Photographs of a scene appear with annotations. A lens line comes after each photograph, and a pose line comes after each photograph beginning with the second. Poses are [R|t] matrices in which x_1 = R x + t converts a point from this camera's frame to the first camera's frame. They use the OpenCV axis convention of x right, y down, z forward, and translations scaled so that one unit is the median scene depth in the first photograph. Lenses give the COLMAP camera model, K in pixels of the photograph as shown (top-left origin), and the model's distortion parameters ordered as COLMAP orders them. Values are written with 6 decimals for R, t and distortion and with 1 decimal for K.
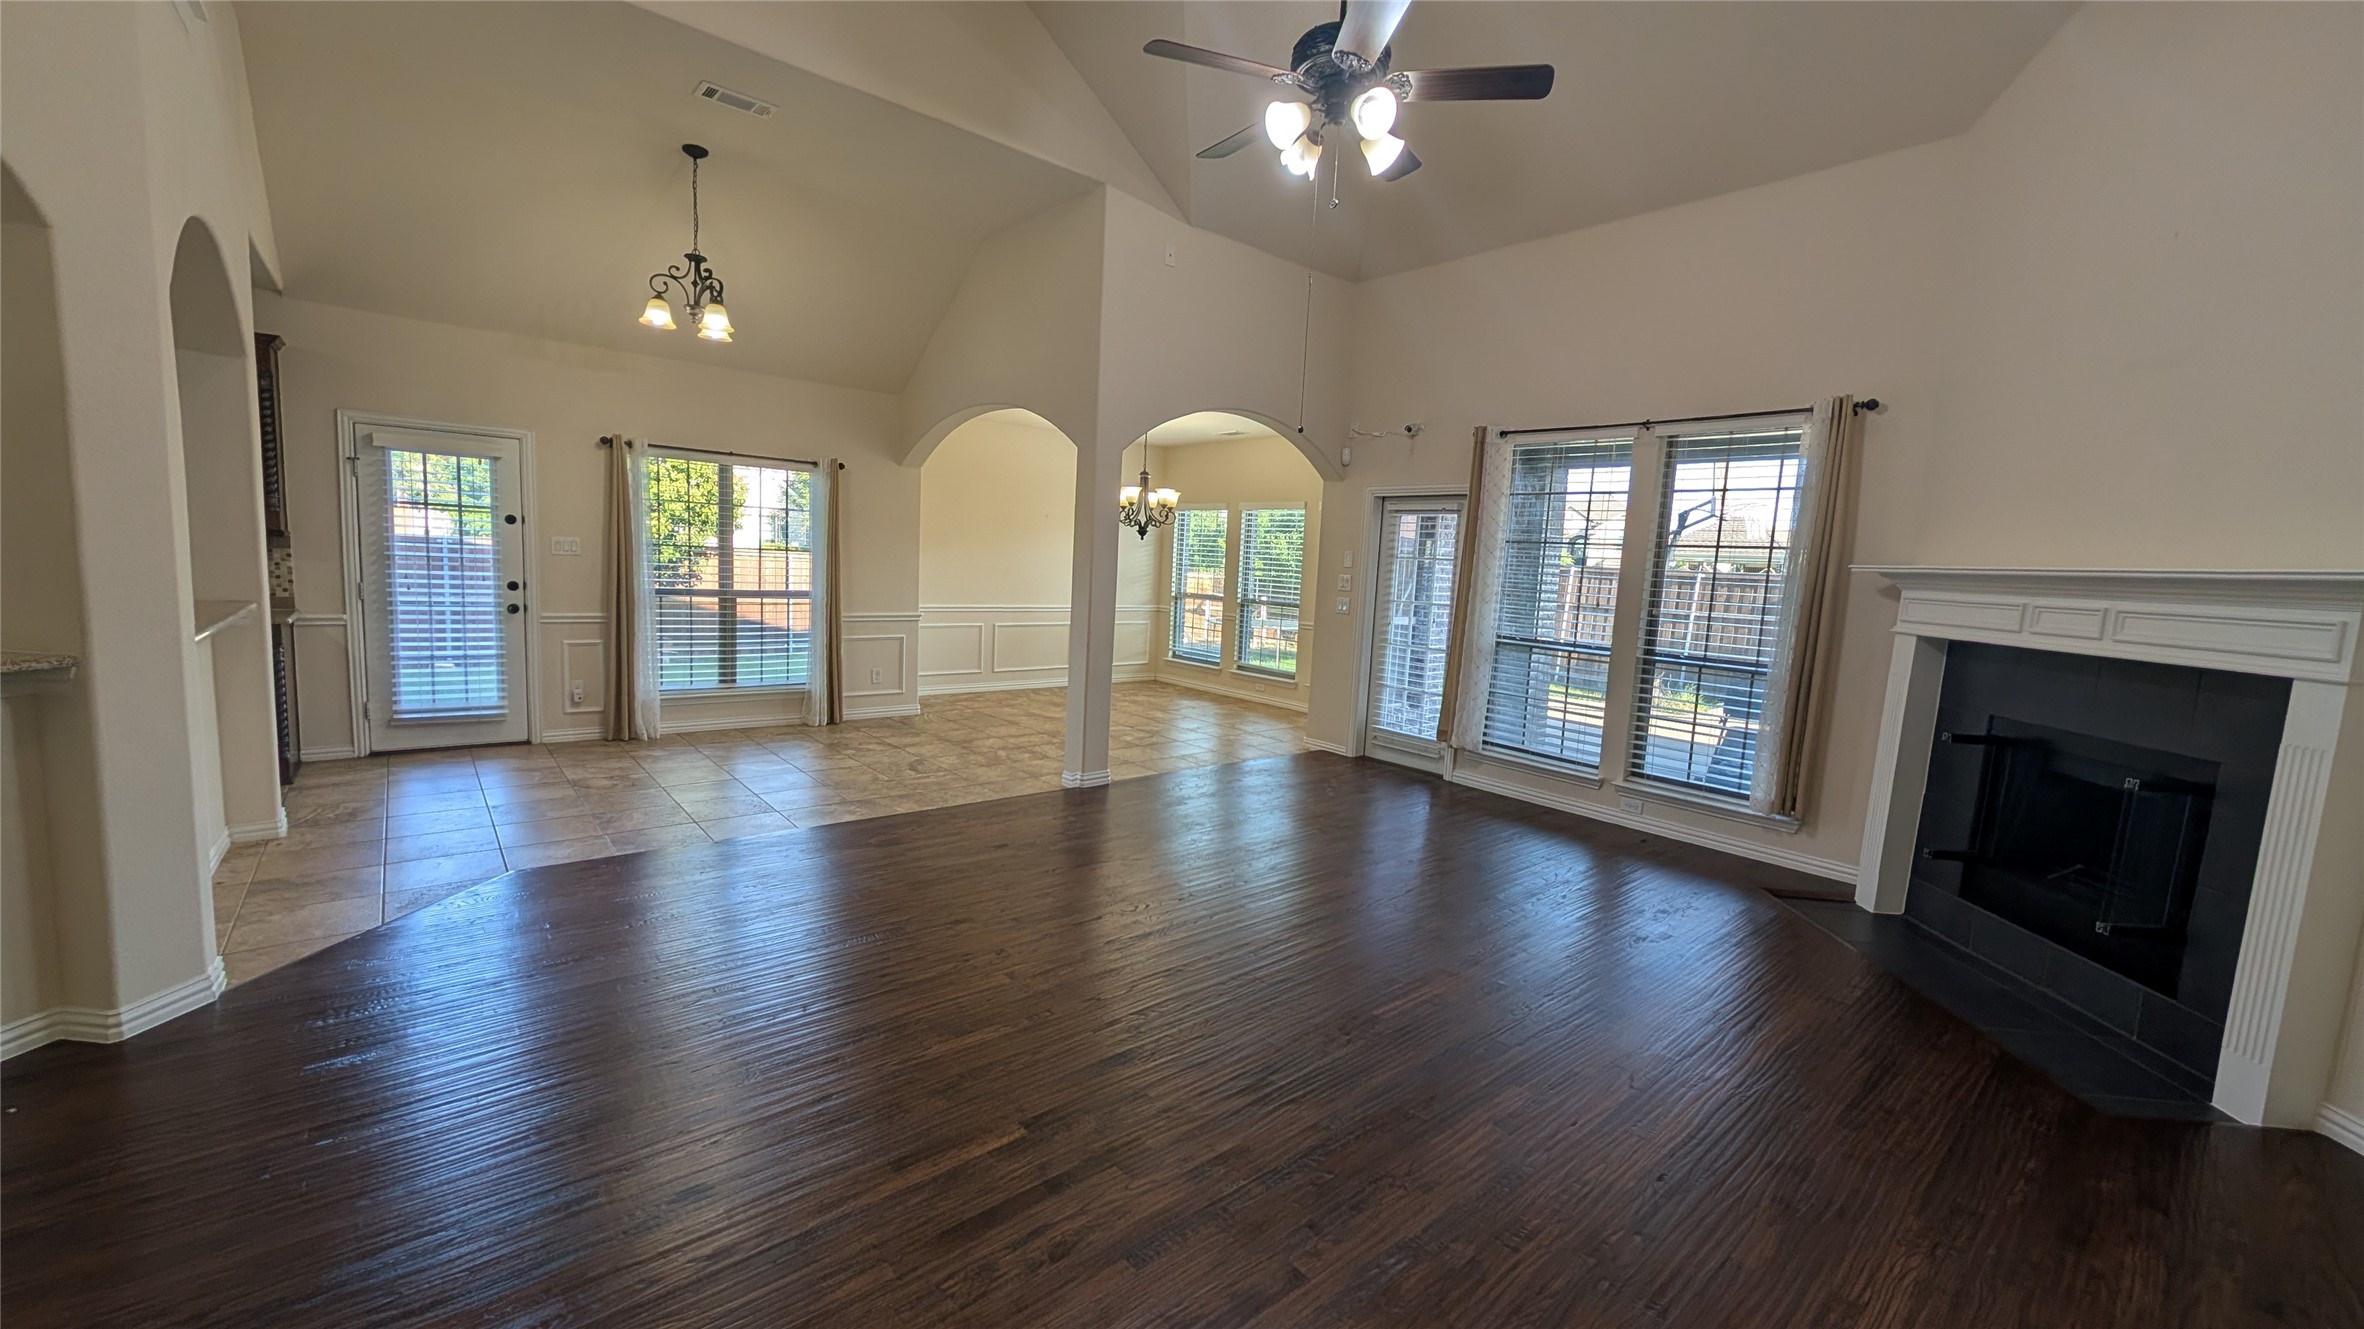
lens RADIAL K [[897.7, 0, 1177.2], [0, 897.7, 663.2], [0, 0, 1]] dist [0.006052, -0.000152]
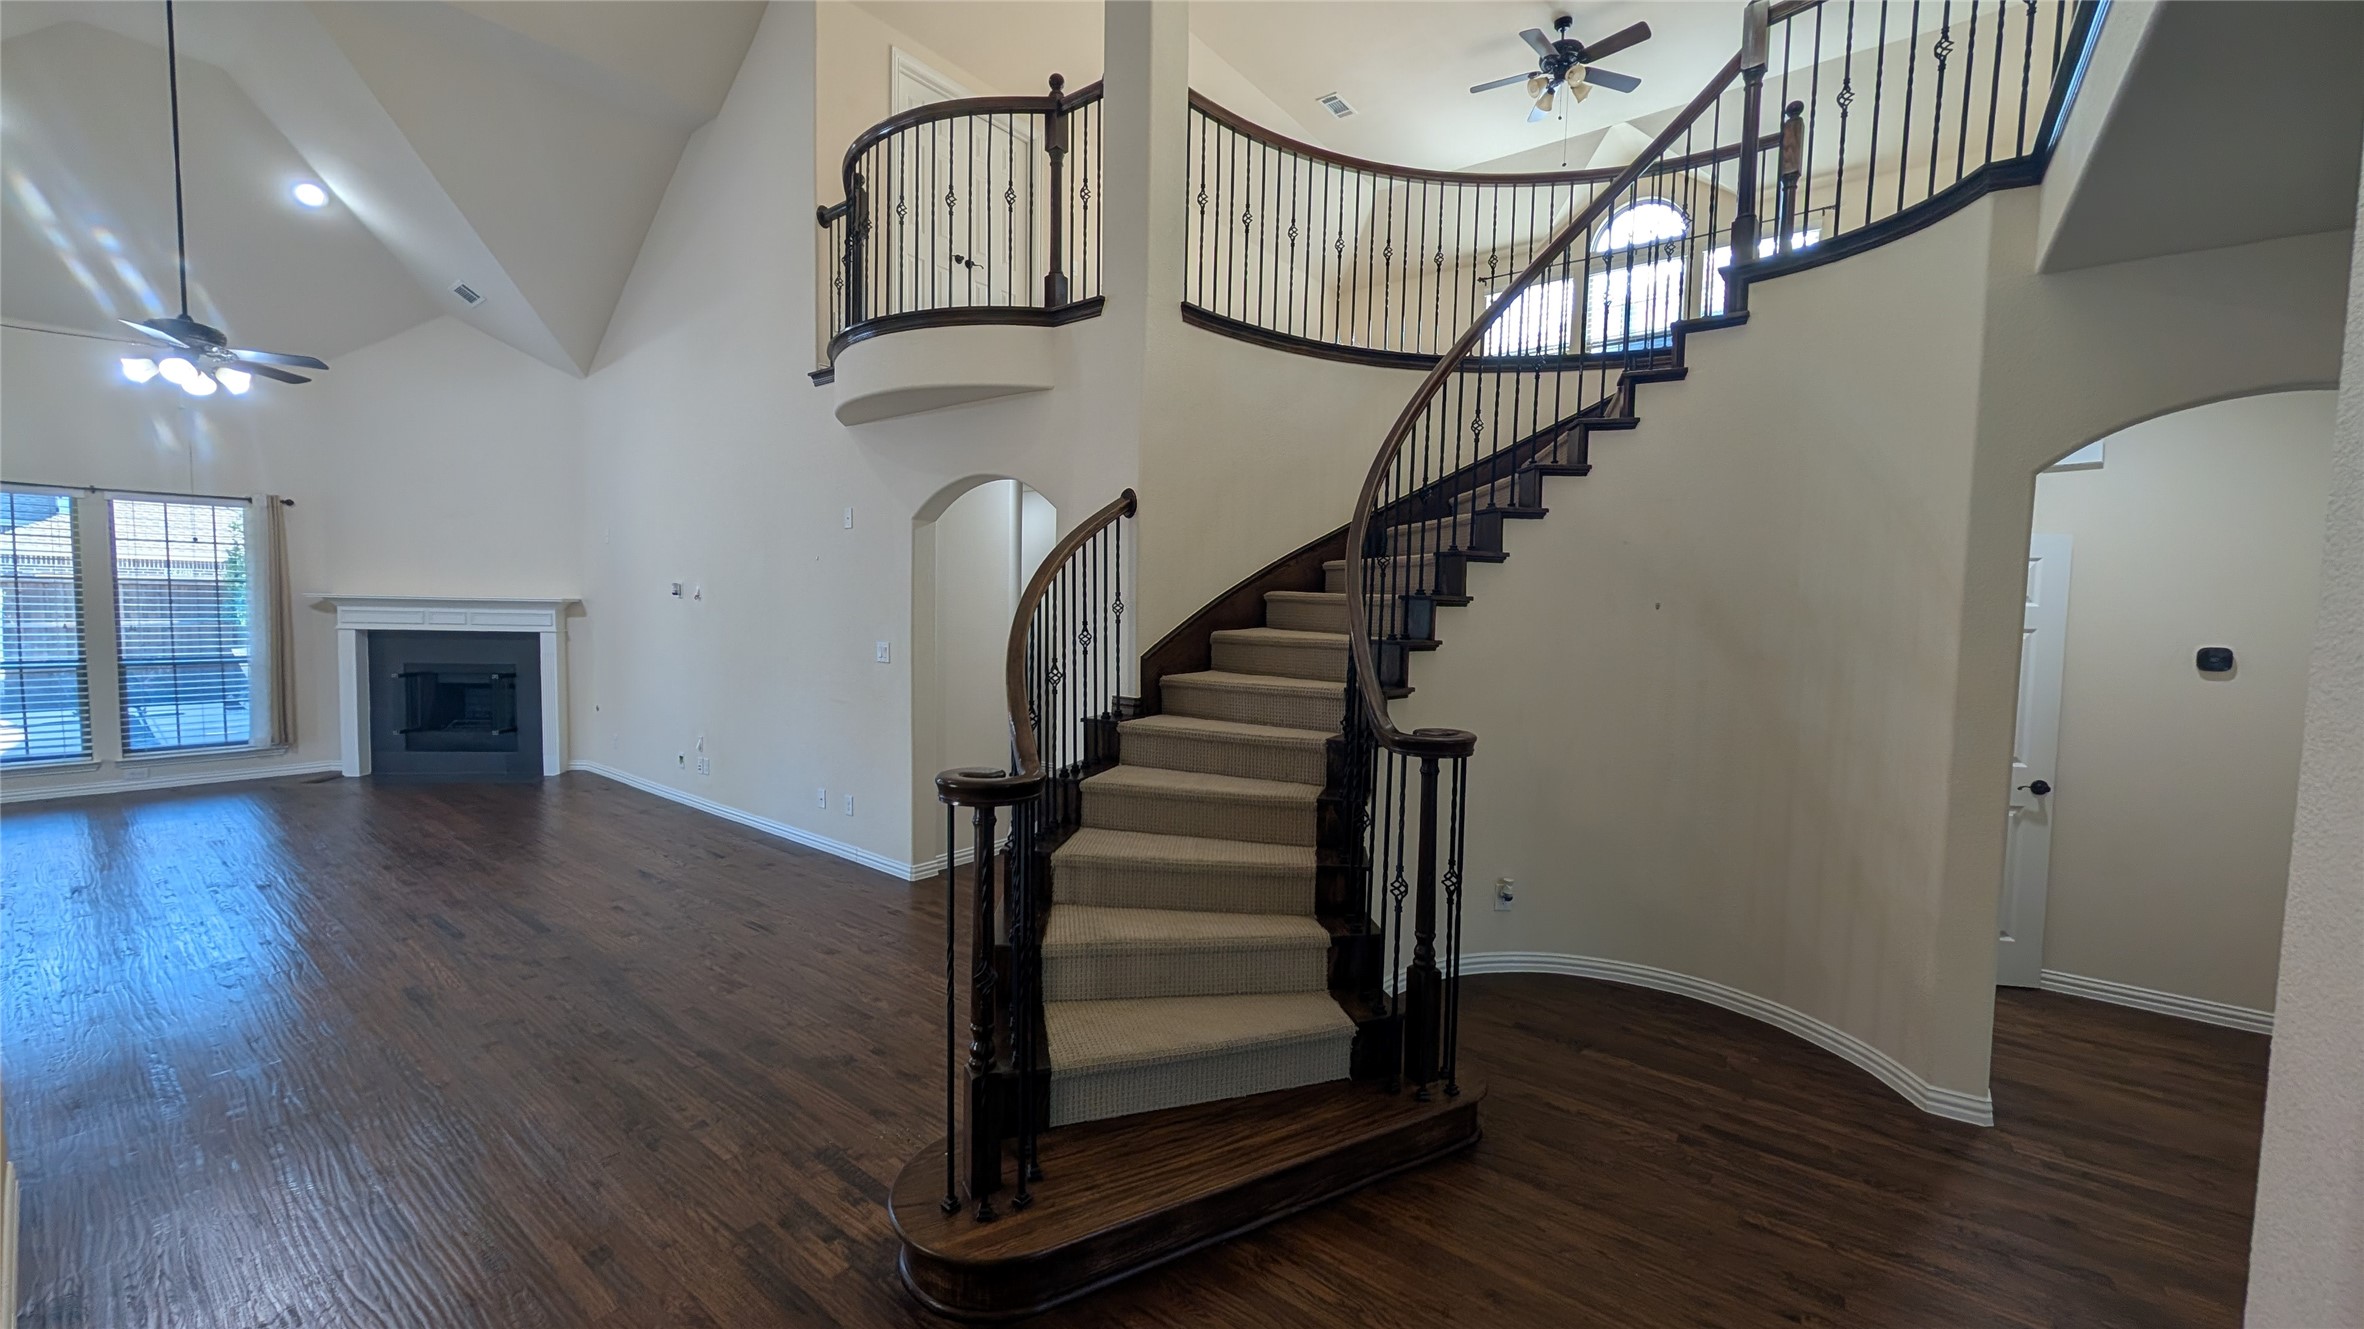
lens RADIAL K [[897.7, 0, 1175.4], [0, 897.7, 651.6], [0, 0, 1]] dist [0.006052, -0.000152]
pose [[-0.187039, -0.117628, 0.975285, -1.336282], [0.086711, 0.986953, 0.135664, -0.090042], [-0.978518, 0.109943, -0.174399, -0.359667]]
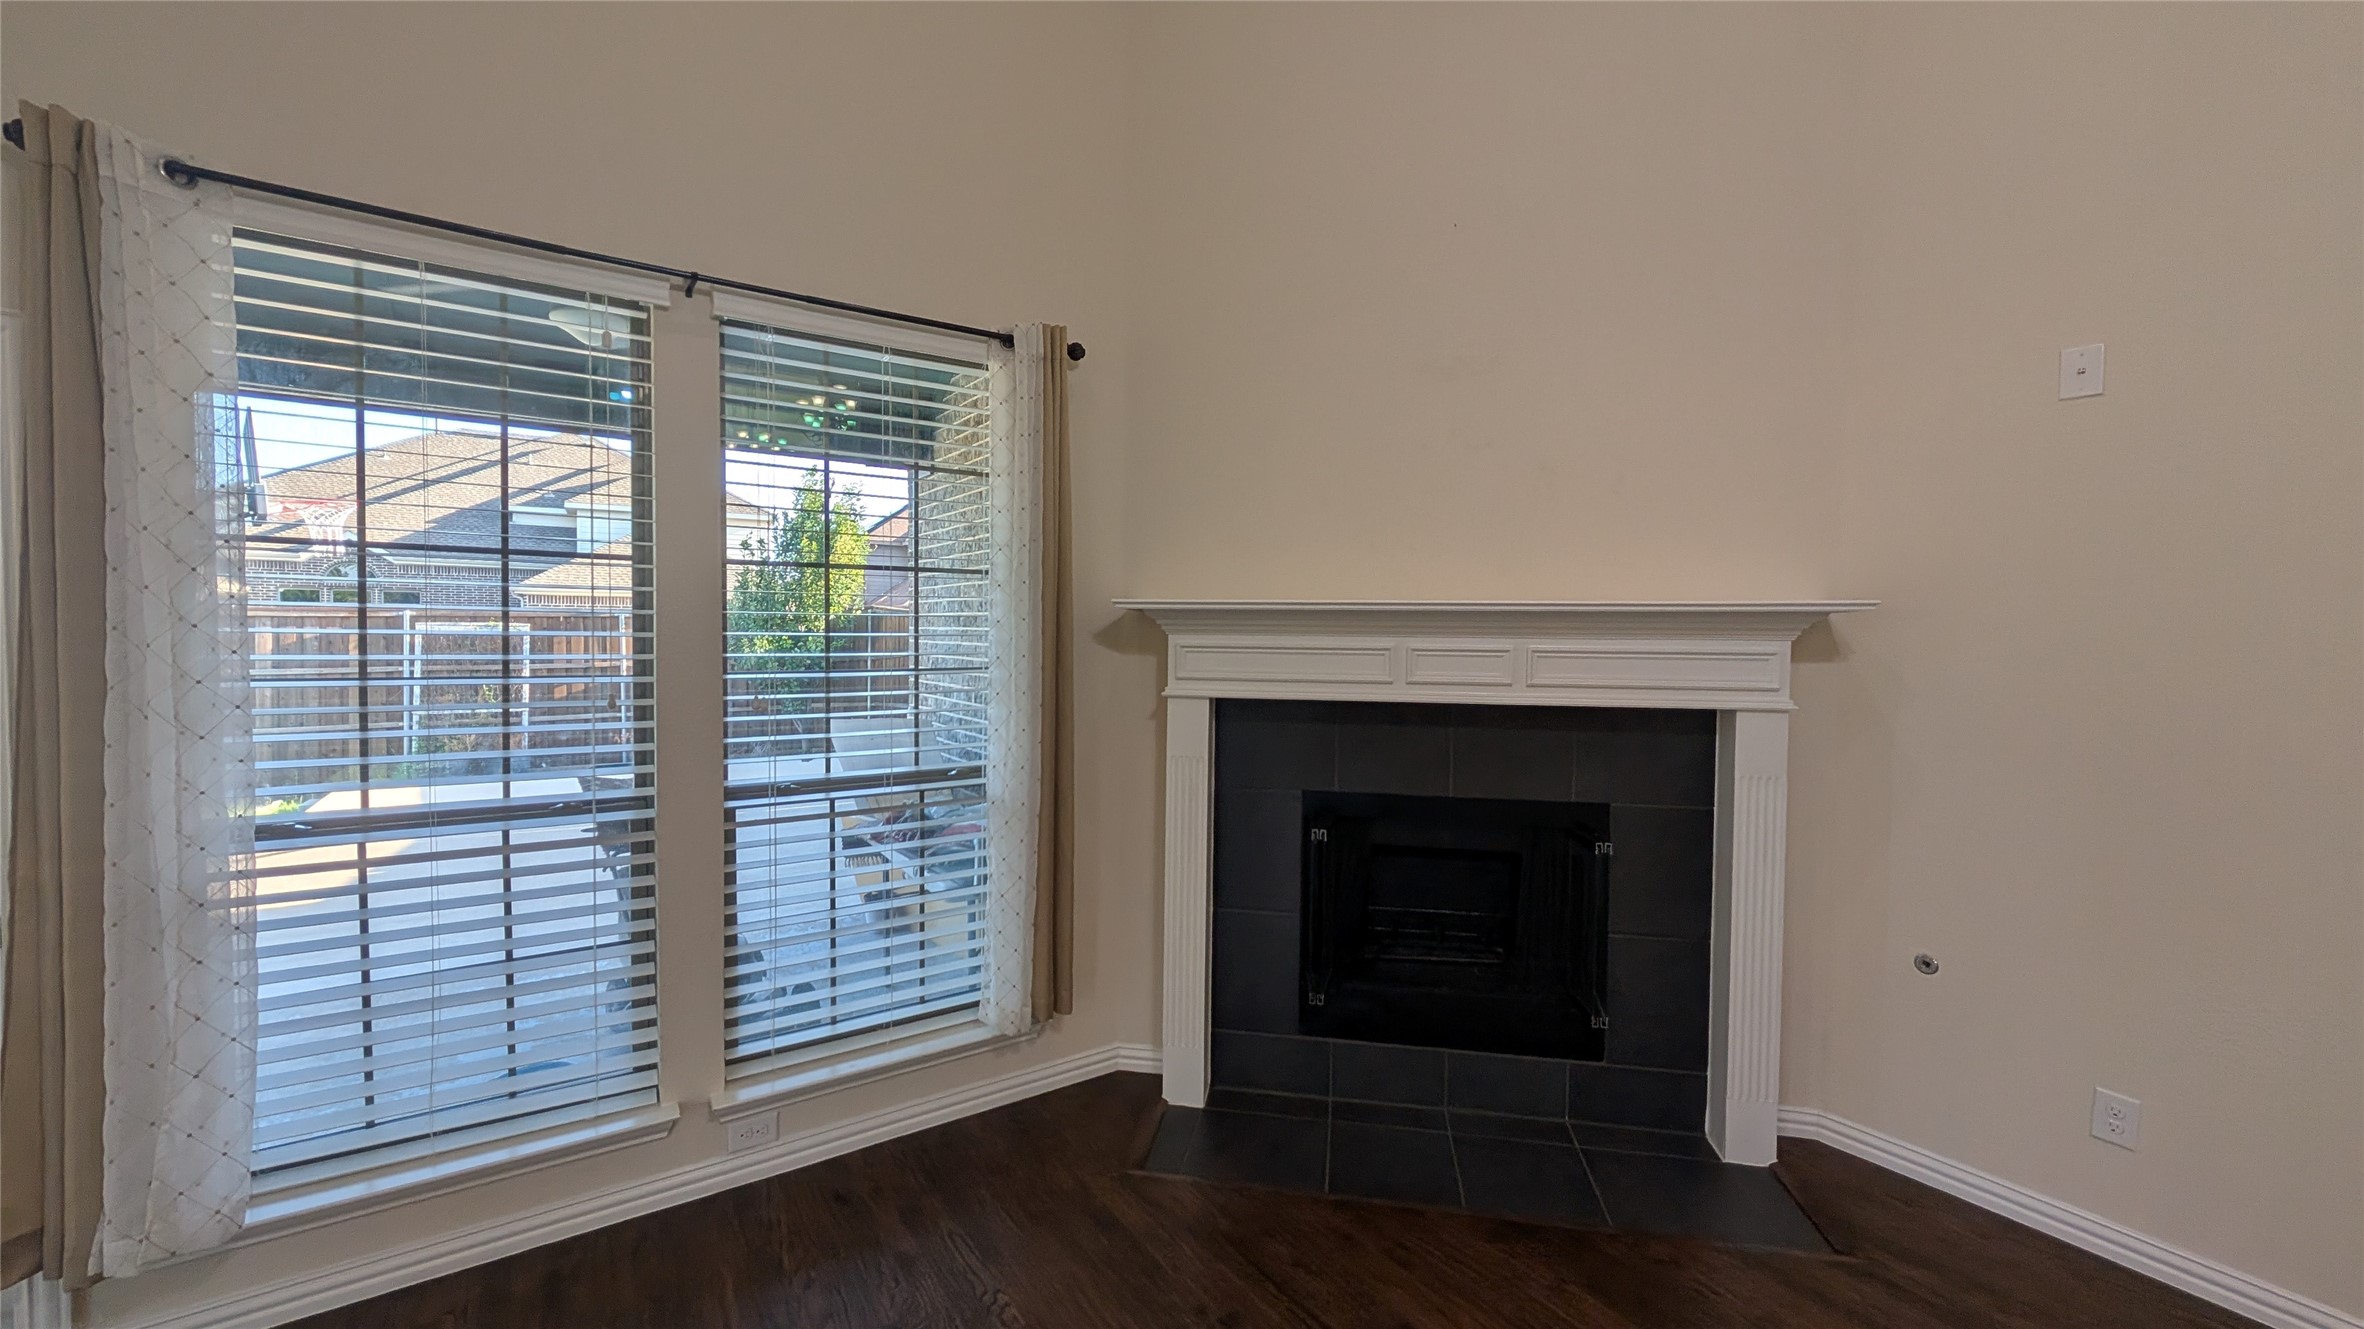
lens RADIAL K [[897.7, 0, 1183.7], [0, 897.7, 668.6], [0, 0, 1]] dist [0.006052, -0.000152]
pose [[0.114455, -0.093789, 0.988991, 0.122886], [0.116850, 0.989894, 0.080351, -0.107146], [-0.986532, 0.106367, 0.124257, 0.890272]]
